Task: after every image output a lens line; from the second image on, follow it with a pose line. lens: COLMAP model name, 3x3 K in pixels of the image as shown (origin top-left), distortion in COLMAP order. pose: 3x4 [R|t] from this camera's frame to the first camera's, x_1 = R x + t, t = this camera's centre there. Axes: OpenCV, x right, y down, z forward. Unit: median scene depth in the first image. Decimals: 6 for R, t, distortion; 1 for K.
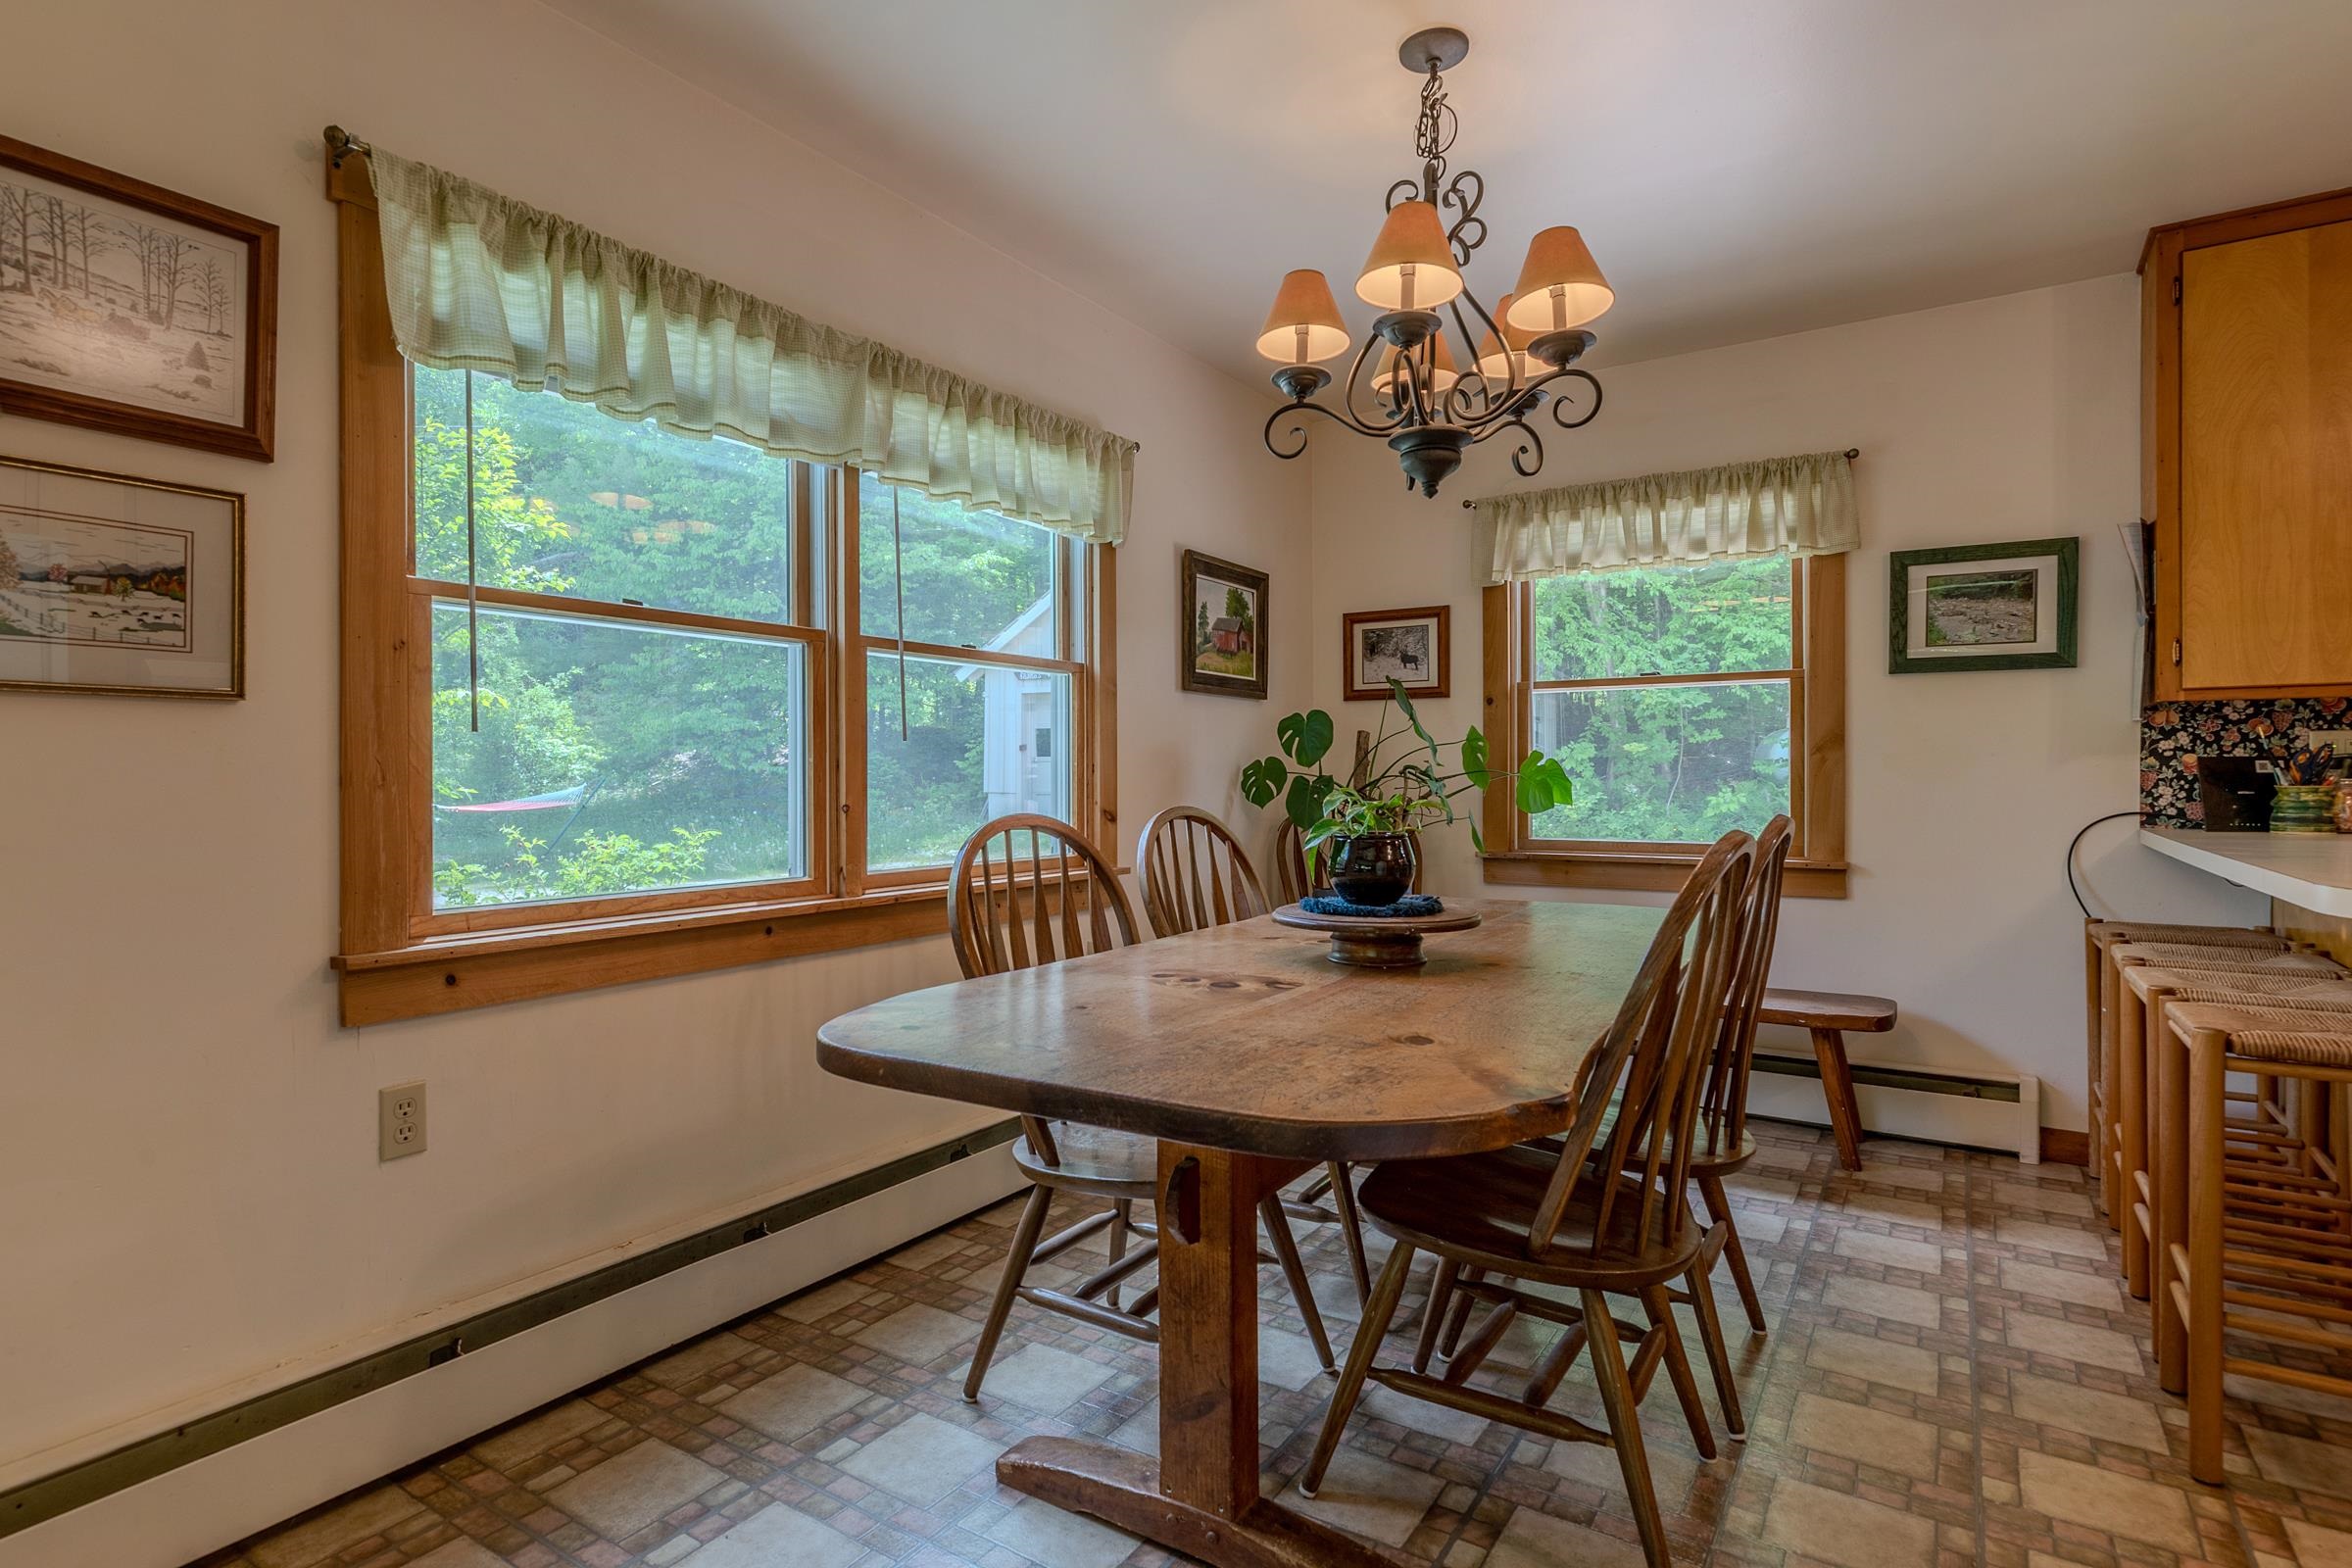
lens RADIAL K [[1197.3, 0, 1121.0], [0, 1197.3, 776.7], [0, 0, 1]] dist [0.000373, 0.000871]
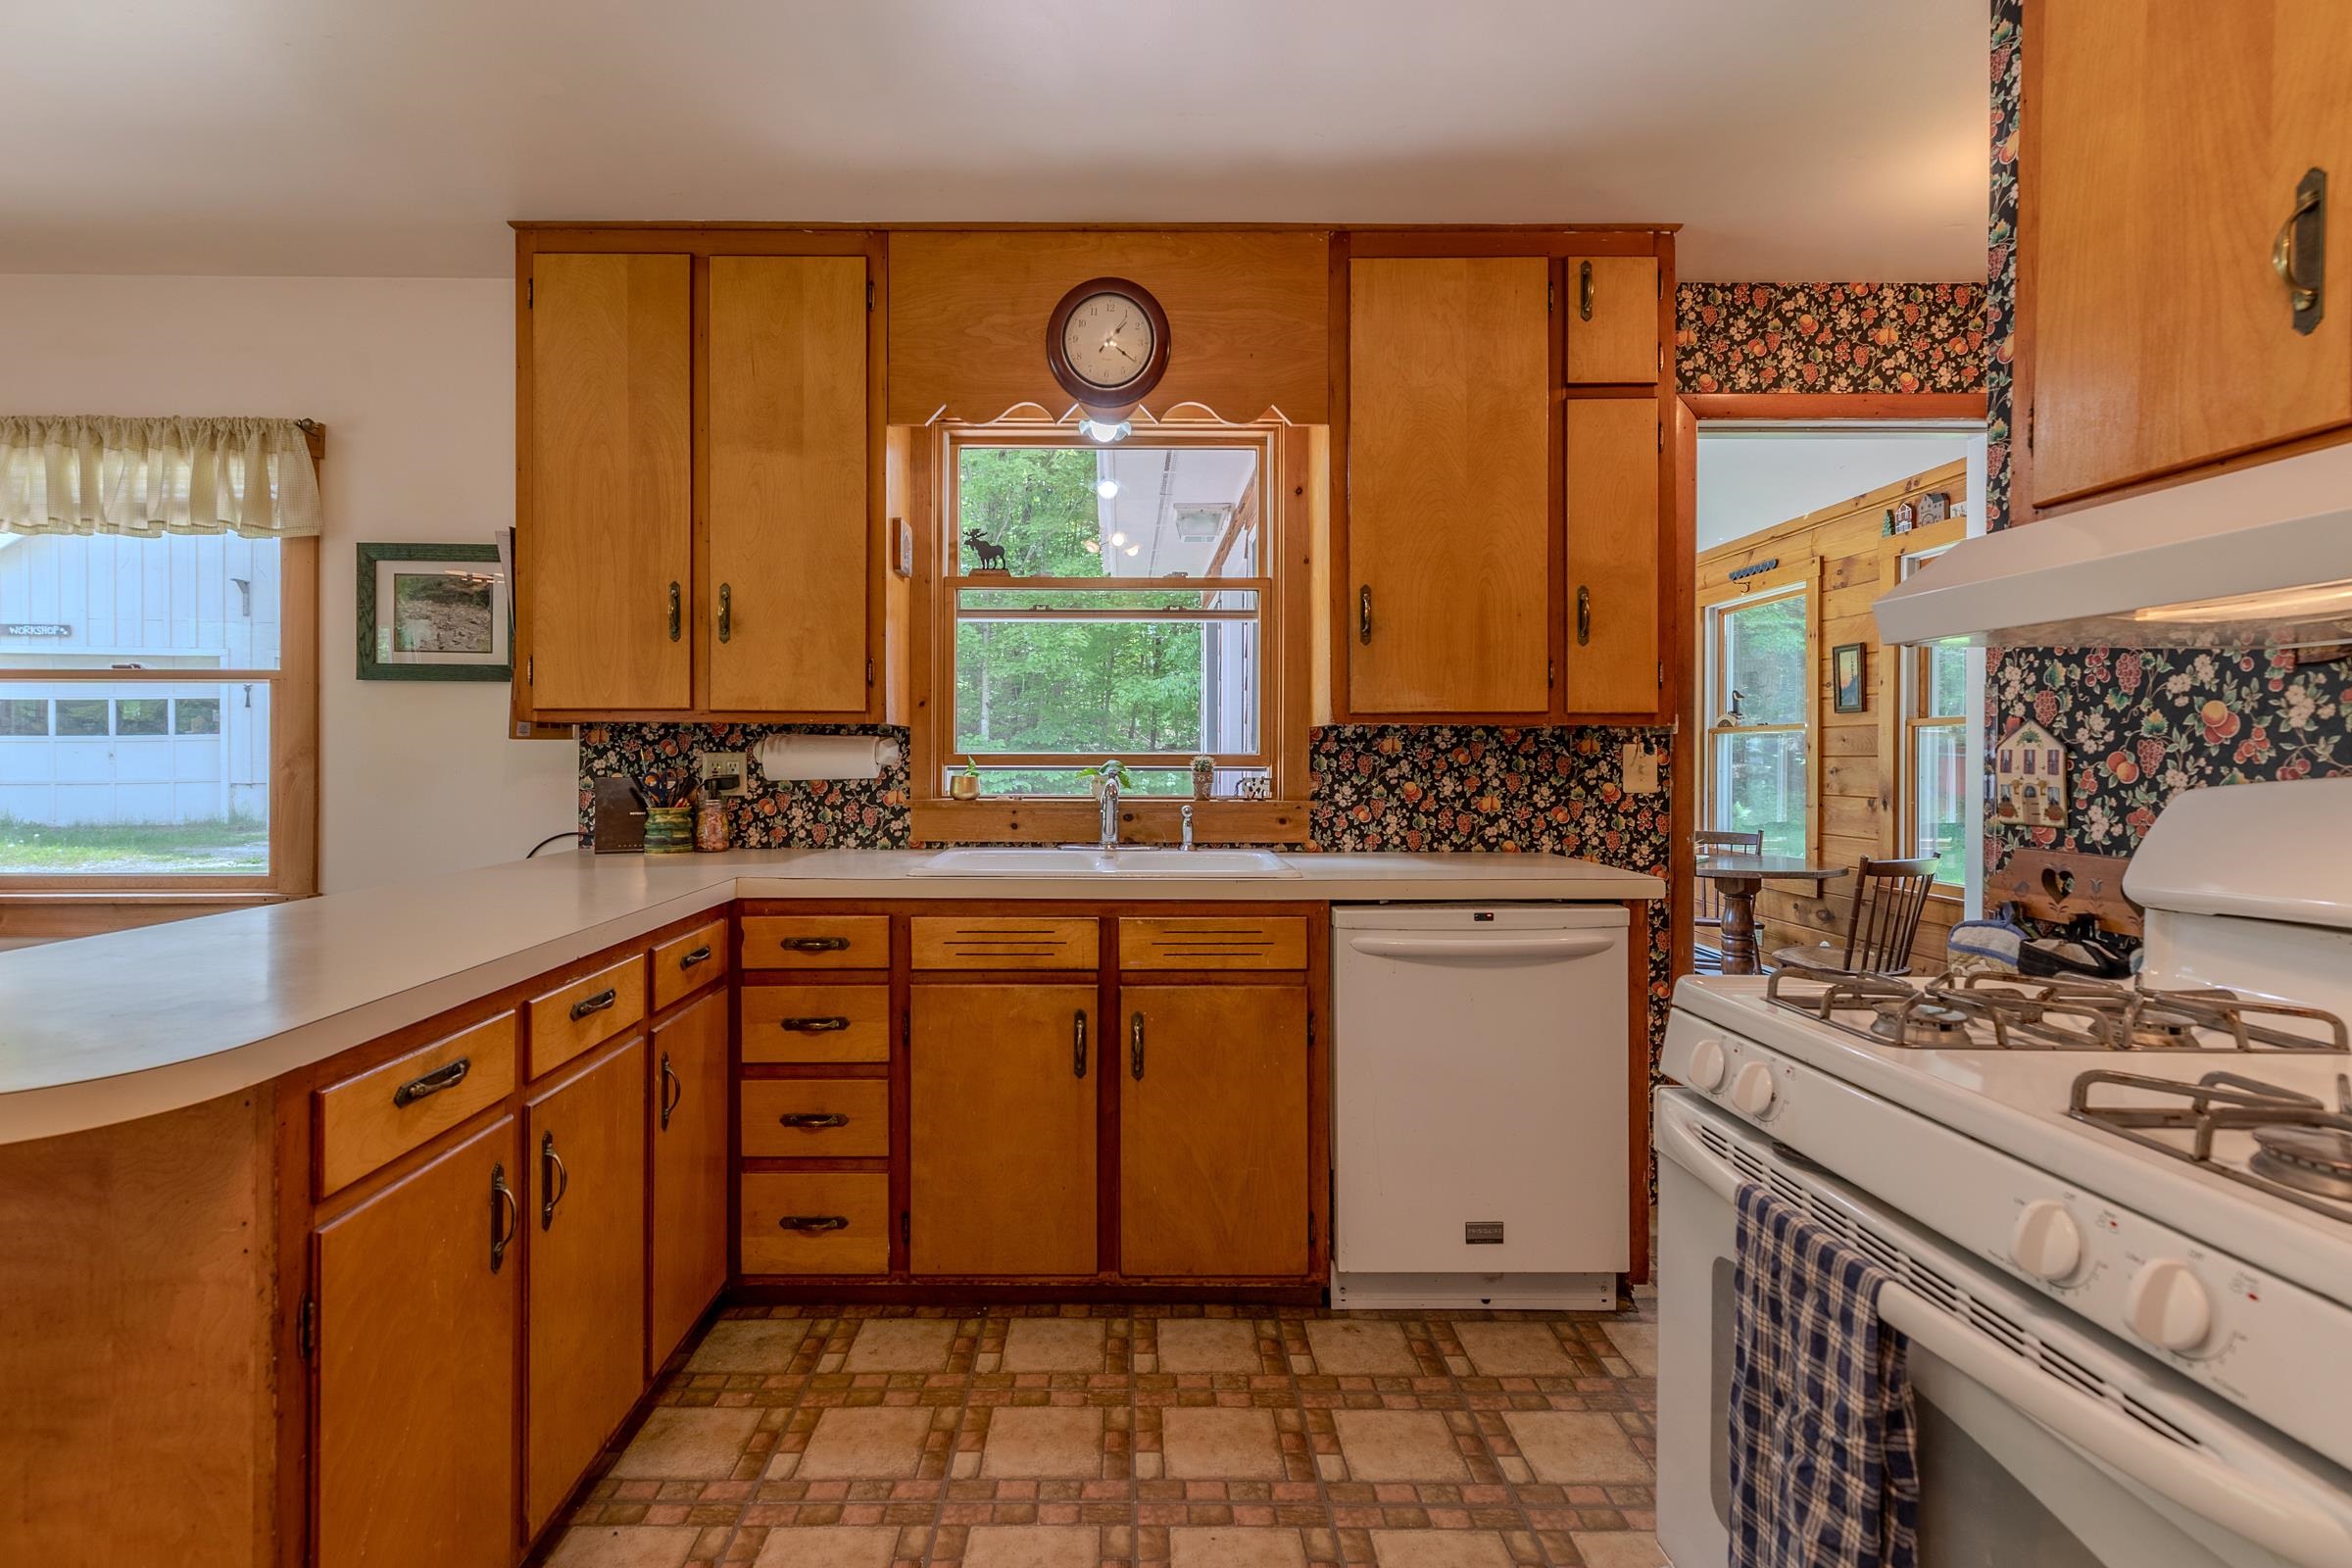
lens RADIAL K [[1108.4, 0, 1128.4], [0, 1108.4, 756.0], [0, 0, 1]] dist [0.006961, 0.000426]
pose [[0.819520, 0.004525, 0.573032, 0.704328], [-0.003649, 0.999990, -0.002679, -0.032279], [-0.573038, 0.000104, 0.819528, -0.000888]]
